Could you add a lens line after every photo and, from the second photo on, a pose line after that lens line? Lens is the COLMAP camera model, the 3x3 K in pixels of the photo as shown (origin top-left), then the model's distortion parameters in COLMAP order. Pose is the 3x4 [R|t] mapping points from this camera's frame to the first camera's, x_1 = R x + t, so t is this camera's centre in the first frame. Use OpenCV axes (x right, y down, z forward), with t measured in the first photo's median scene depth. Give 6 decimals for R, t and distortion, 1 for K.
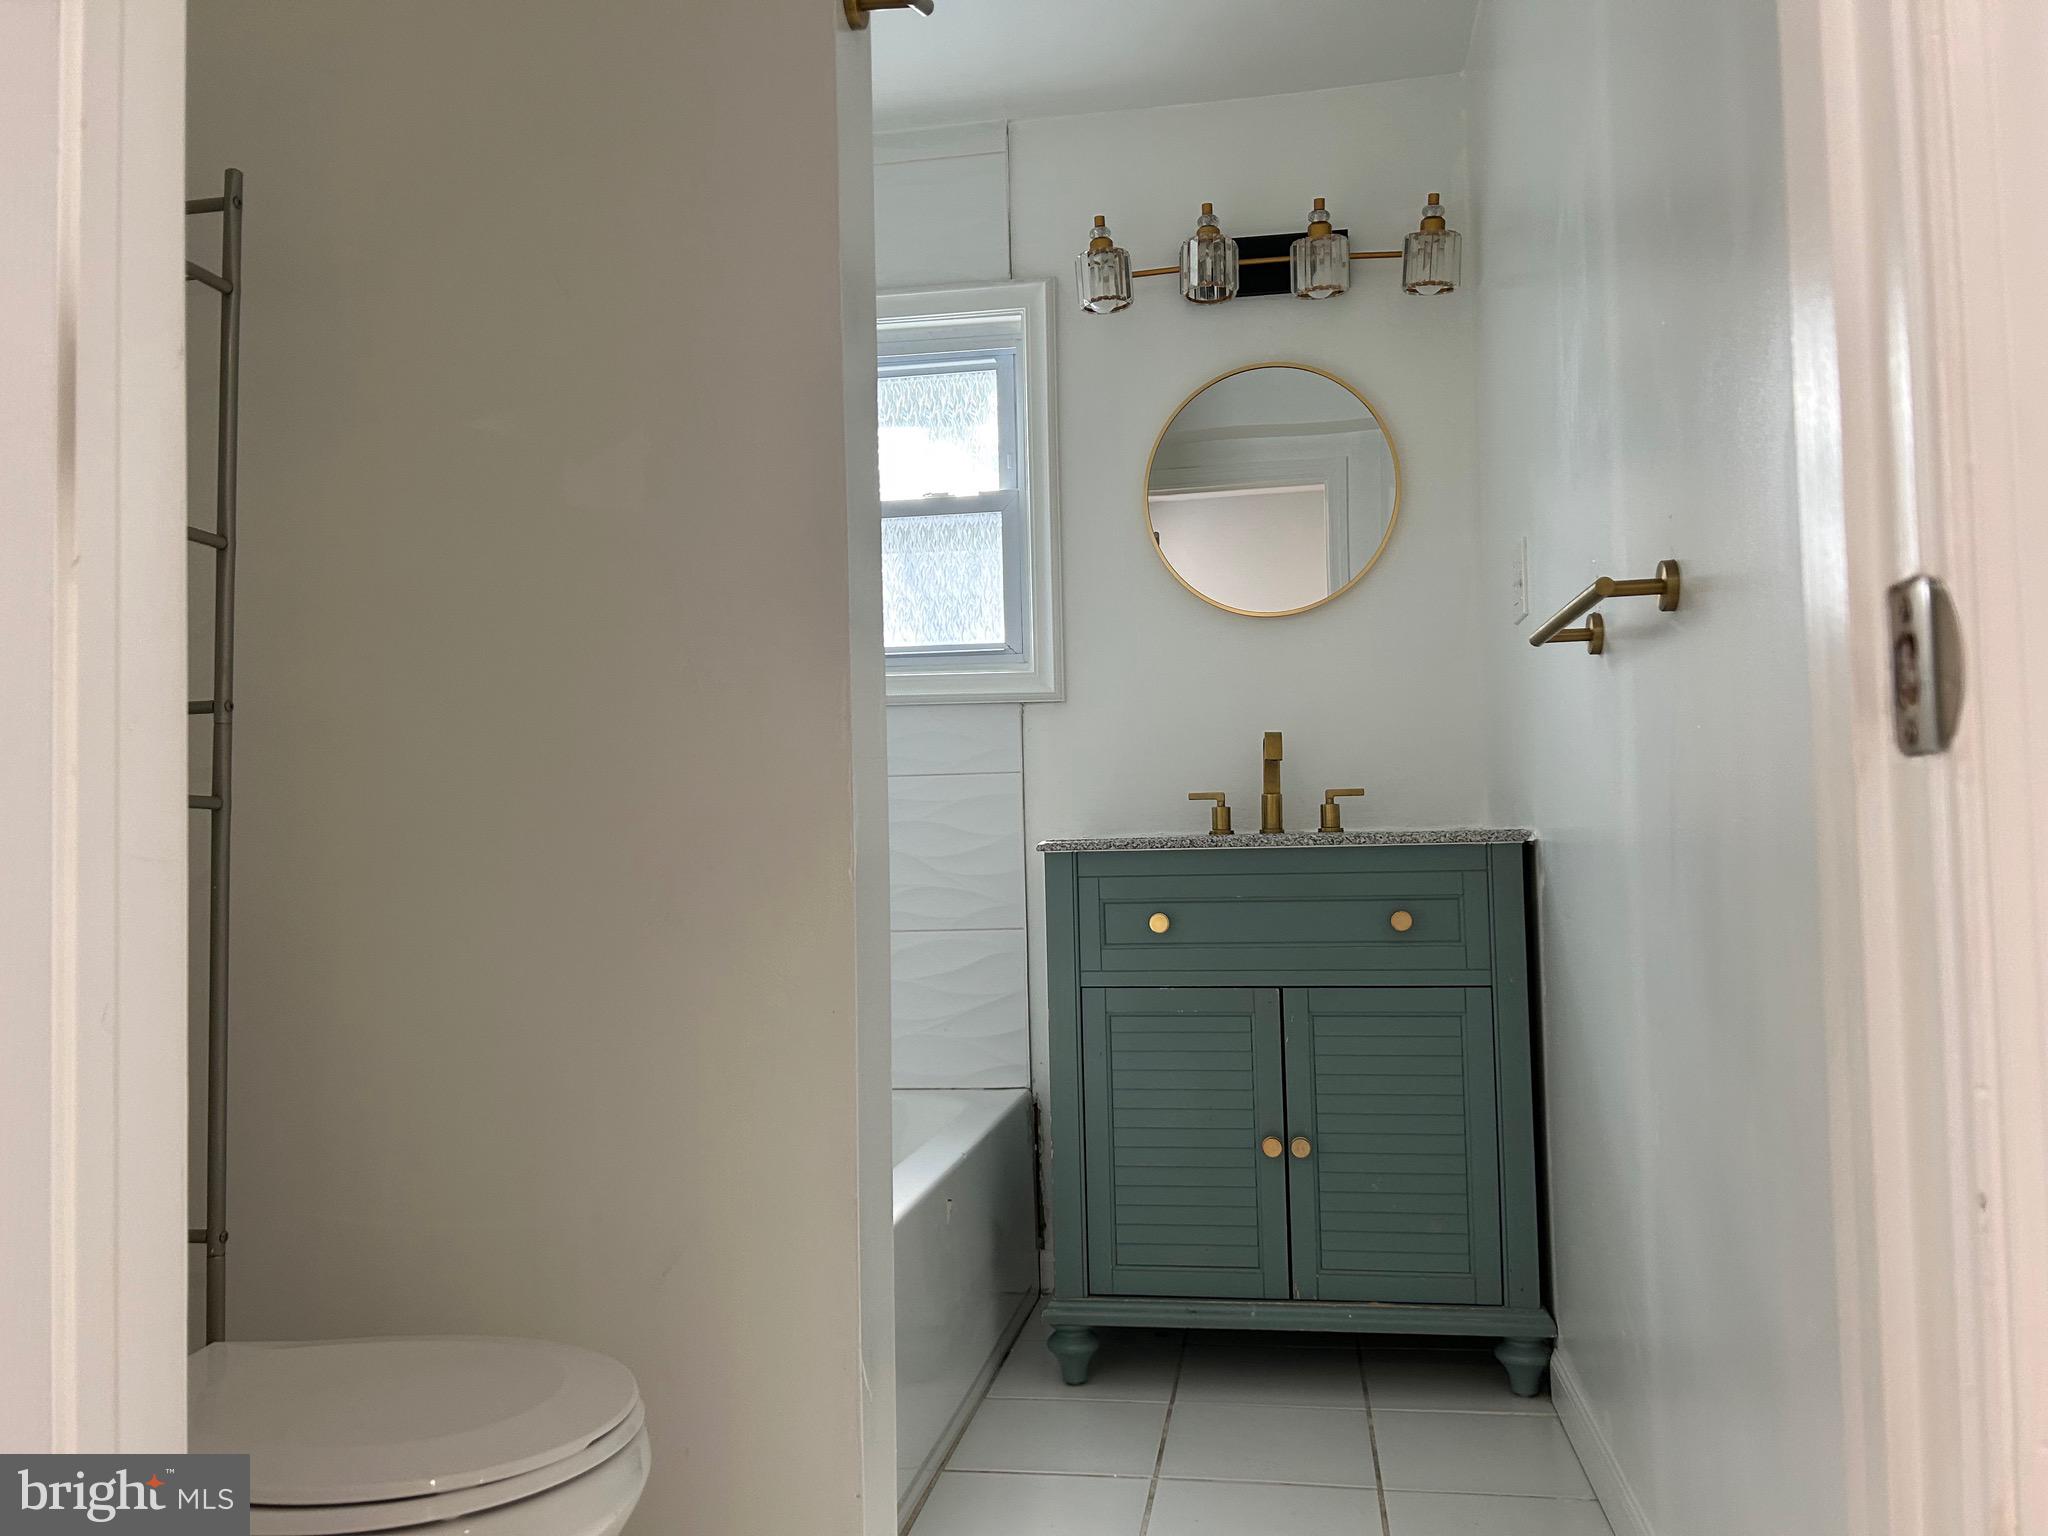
lens RADIAL K [[1552.8, 0, 1025.1], [0, 1552.8, 771.1], [0, 0, 1]] dist [0.085047, -0.005461]
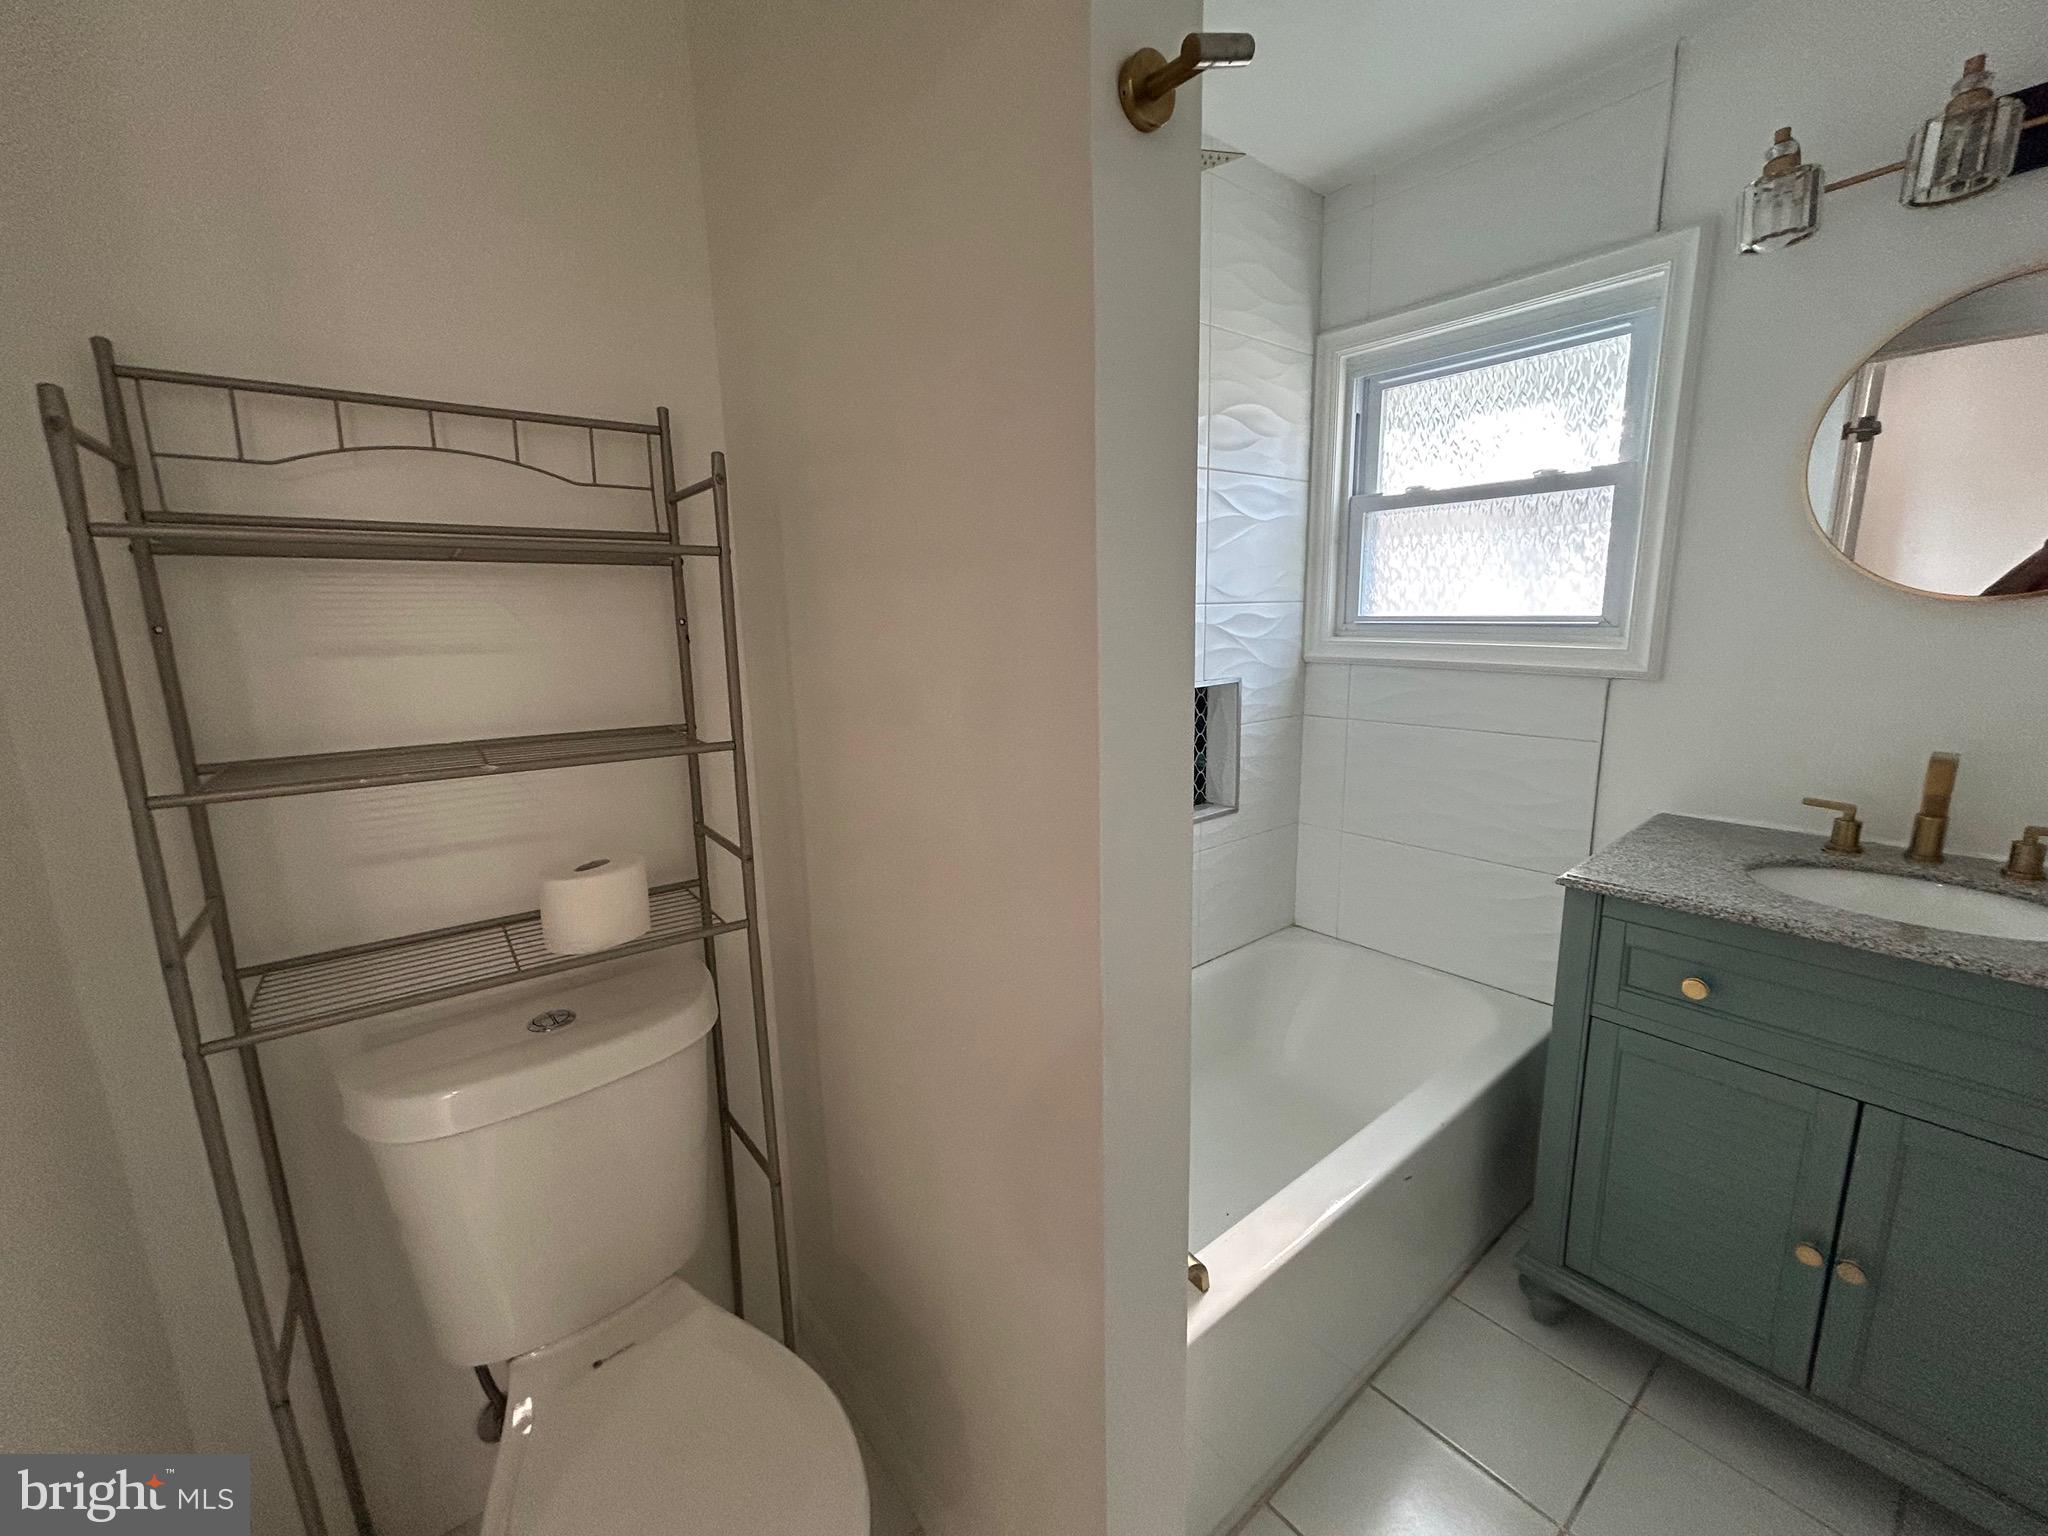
lens RADIAL K [[825.8, 0, 1011.8], [0, 825.8, 762.6], [0, 0, 1]] dist [-0.003189, 0.000234]
pose [[0.740520, 0.126943, -0.659936, 0.075196], [0.040026, 0.971923, 0.231869, -0.136347], [0.670841, -0.198119, 0.714648, 0.322948]]
